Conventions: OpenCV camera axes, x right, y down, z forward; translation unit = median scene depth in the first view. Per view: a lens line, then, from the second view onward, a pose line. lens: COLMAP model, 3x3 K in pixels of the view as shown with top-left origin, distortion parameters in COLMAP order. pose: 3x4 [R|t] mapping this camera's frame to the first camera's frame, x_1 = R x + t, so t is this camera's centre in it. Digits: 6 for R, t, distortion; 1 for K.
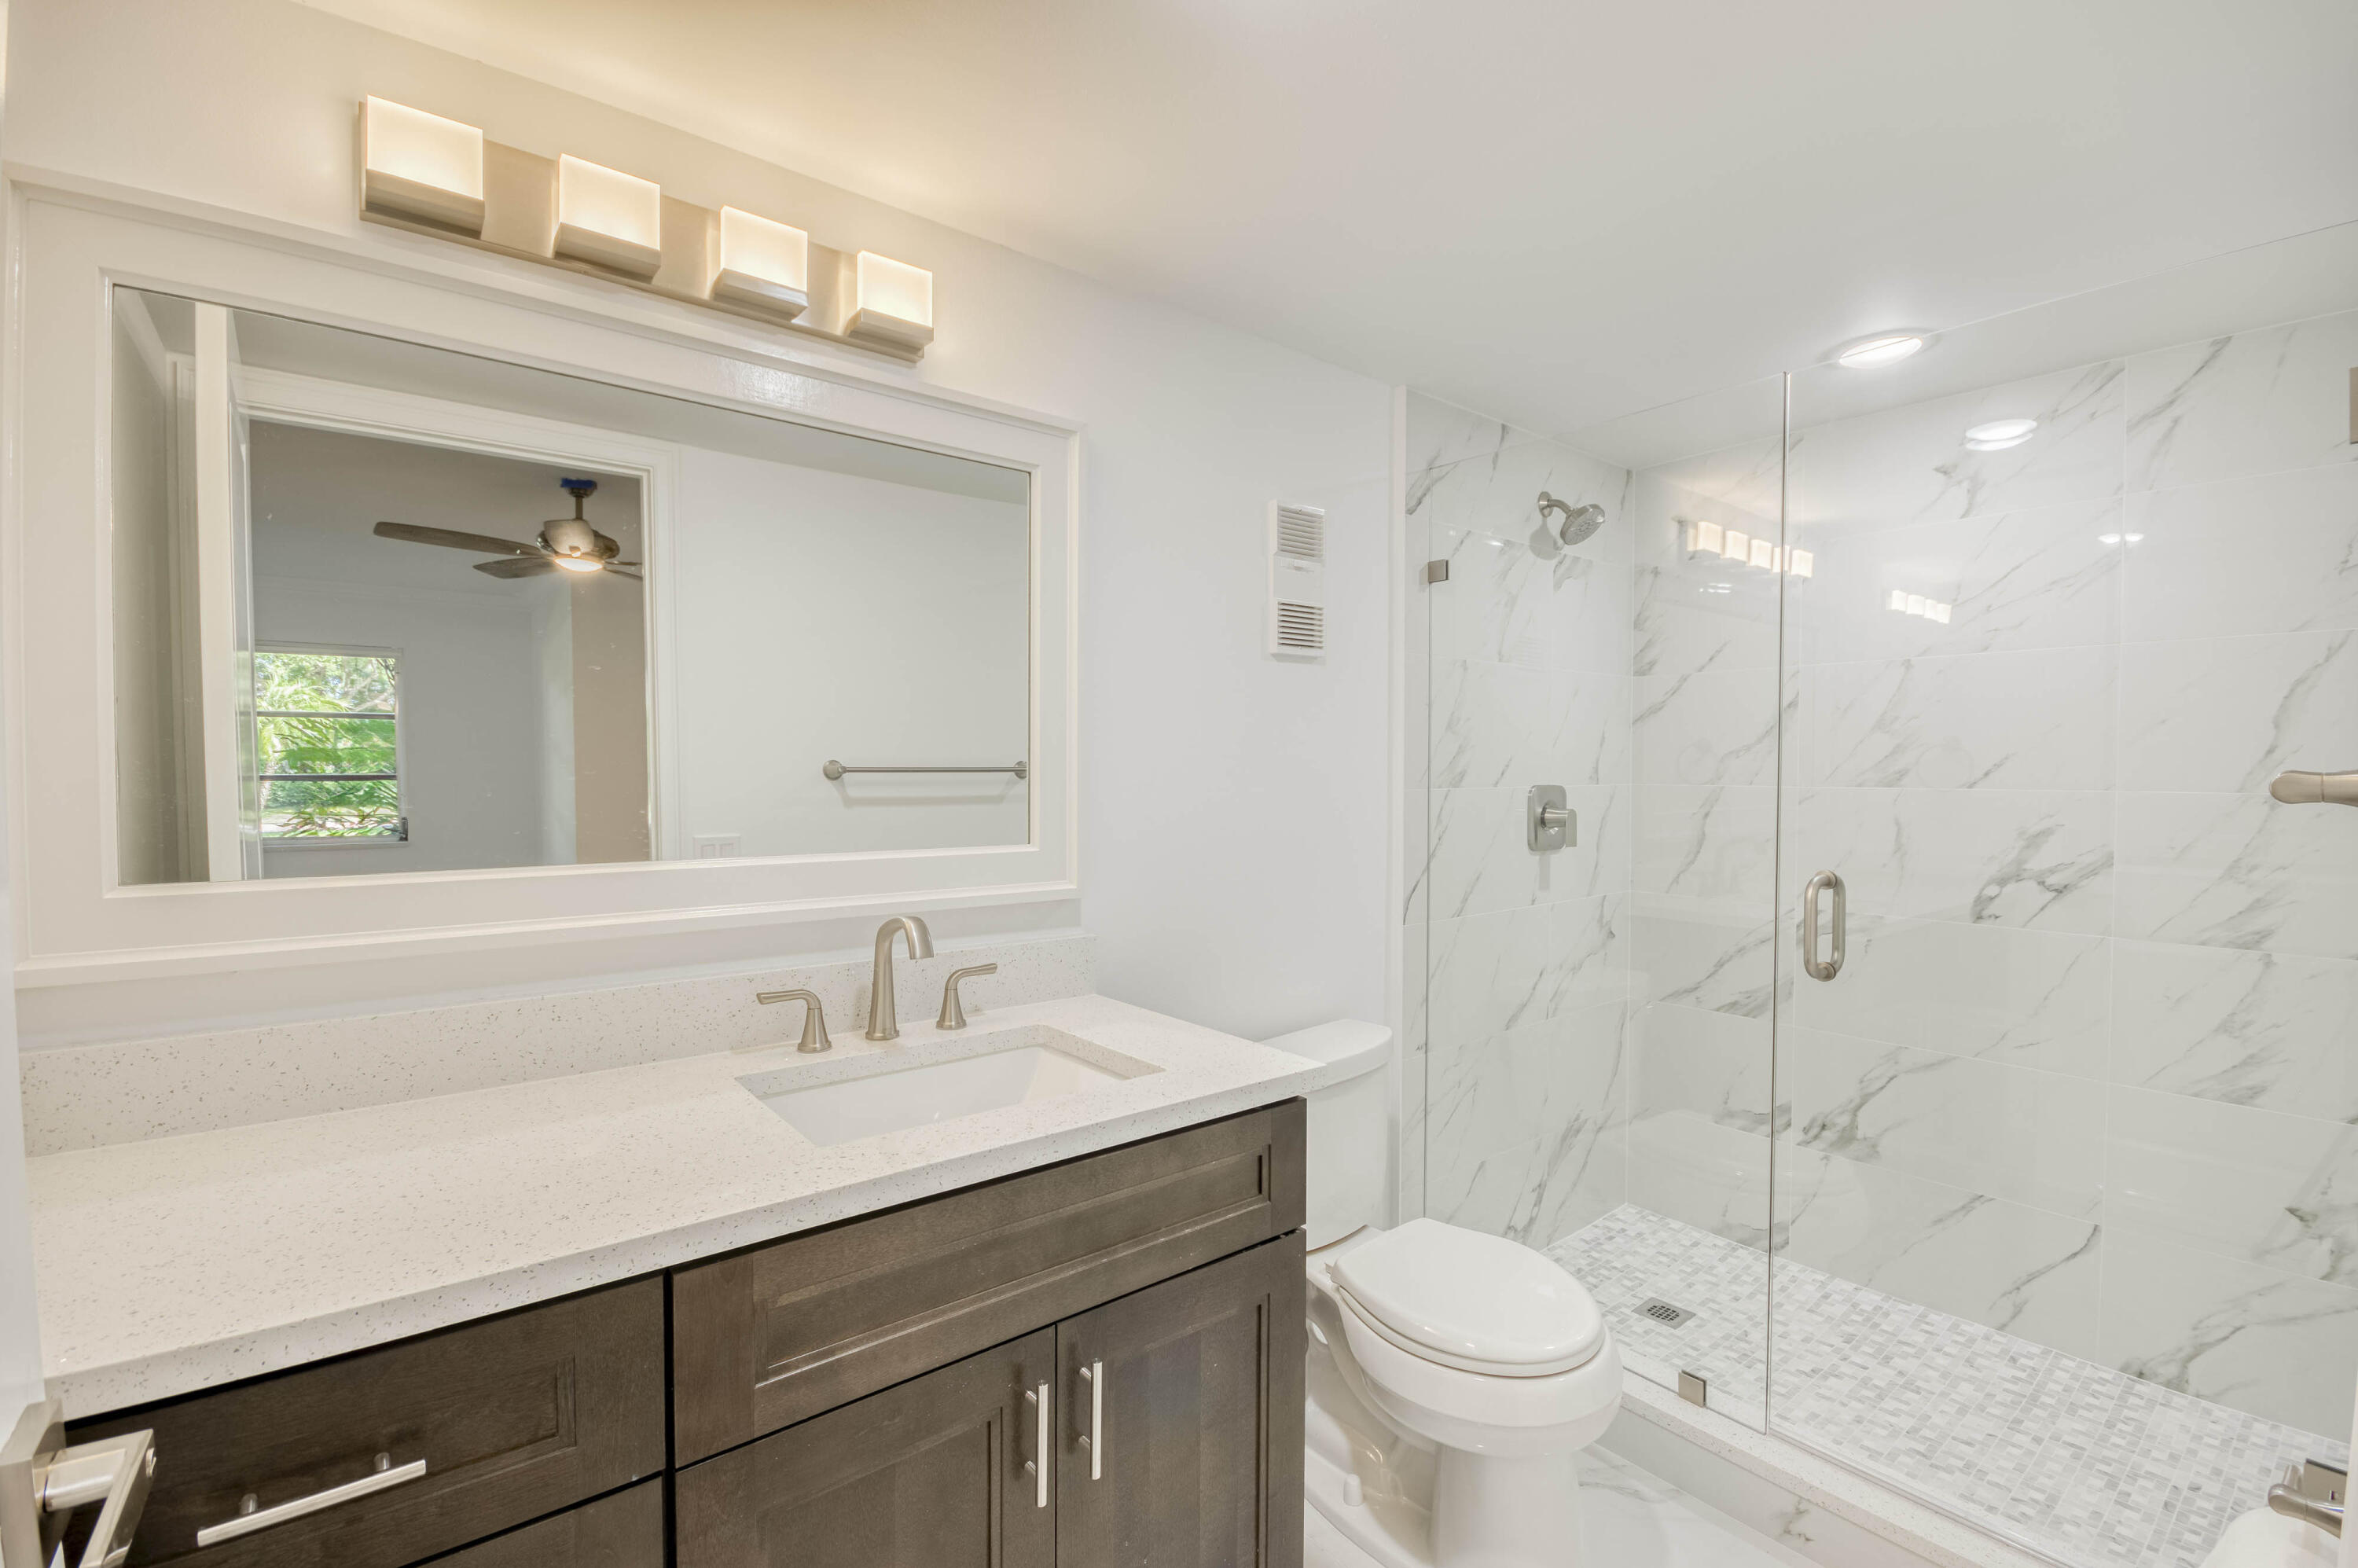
lens RADIAL K [[1071.4, 0, 1179.0], [0, 1071.4, 784.0], [0, 0, 1]] dist [-0.002168, -0.000549]
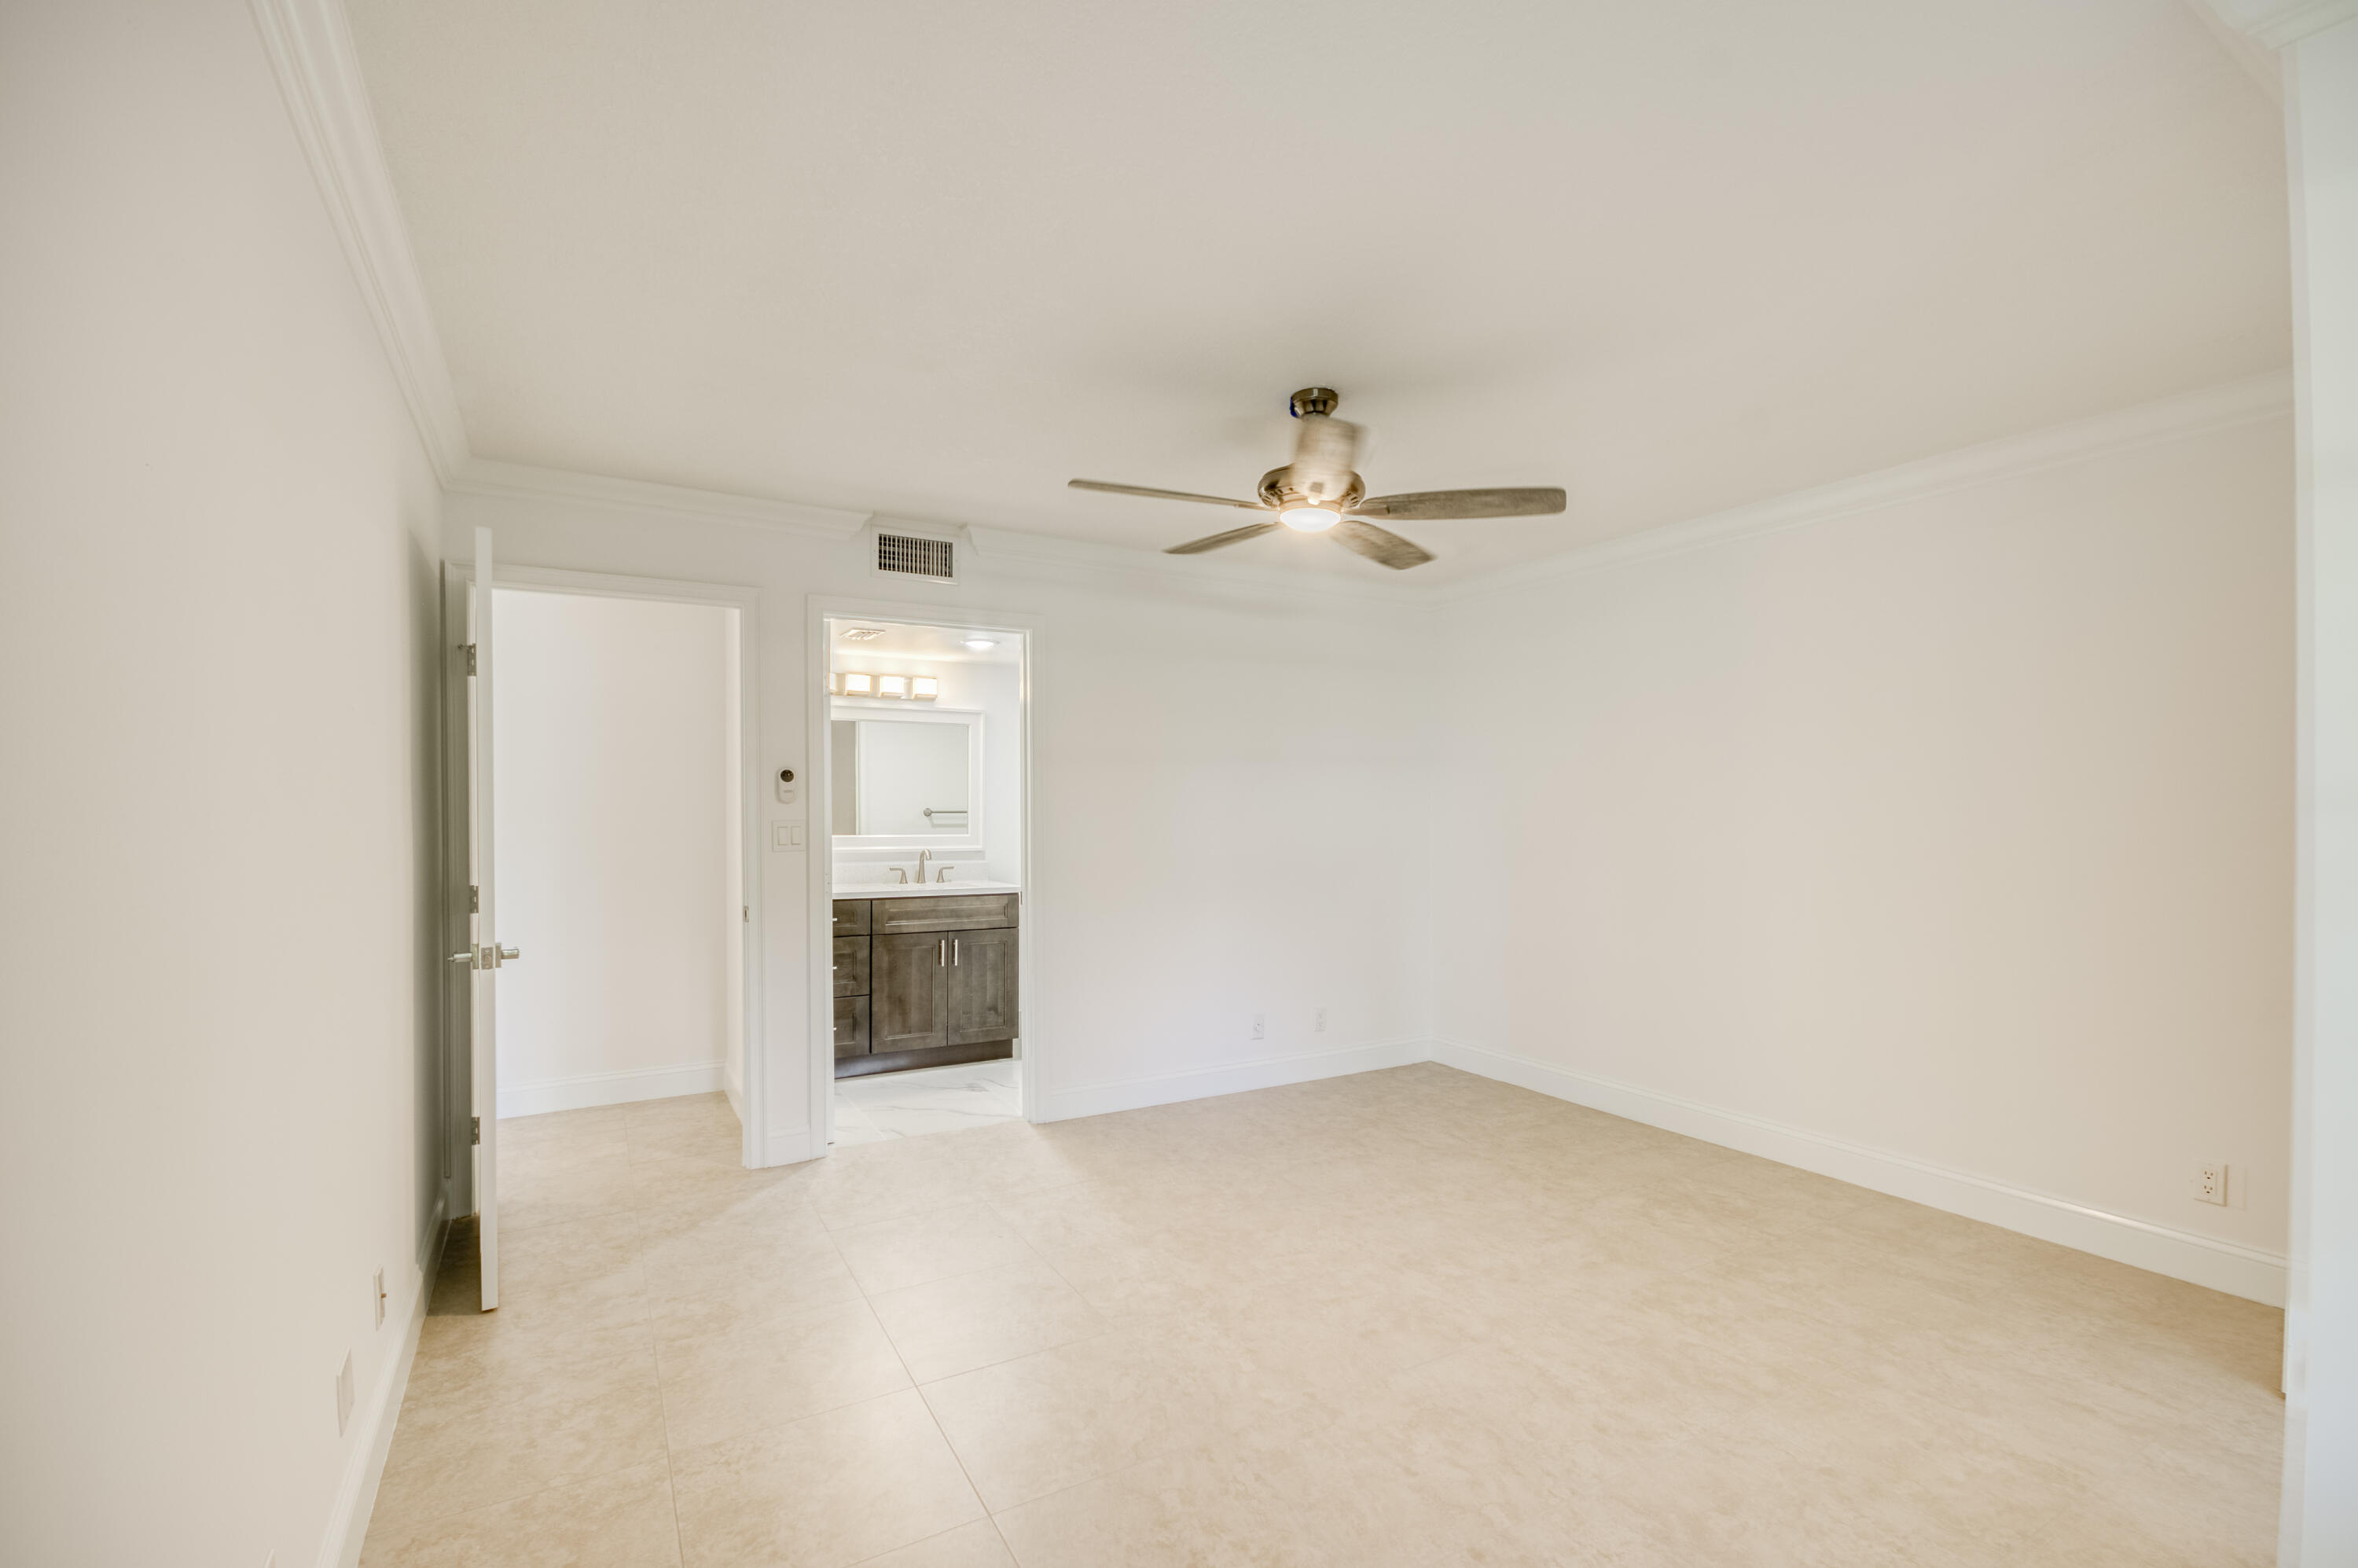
lens RADIAL K [[1071.4, 0, 1179.0], [0, 1071.4, 784.0], [0, 0, 1]] dist [-0.002168, -0.000549]
pose [[0.990363, -0.002790, -0.138468, 1.181952], [-0.002136, 0.999370, -0.035415, 0.016504], [0.138480, 0.035370, 0.989733, -2.709986]]
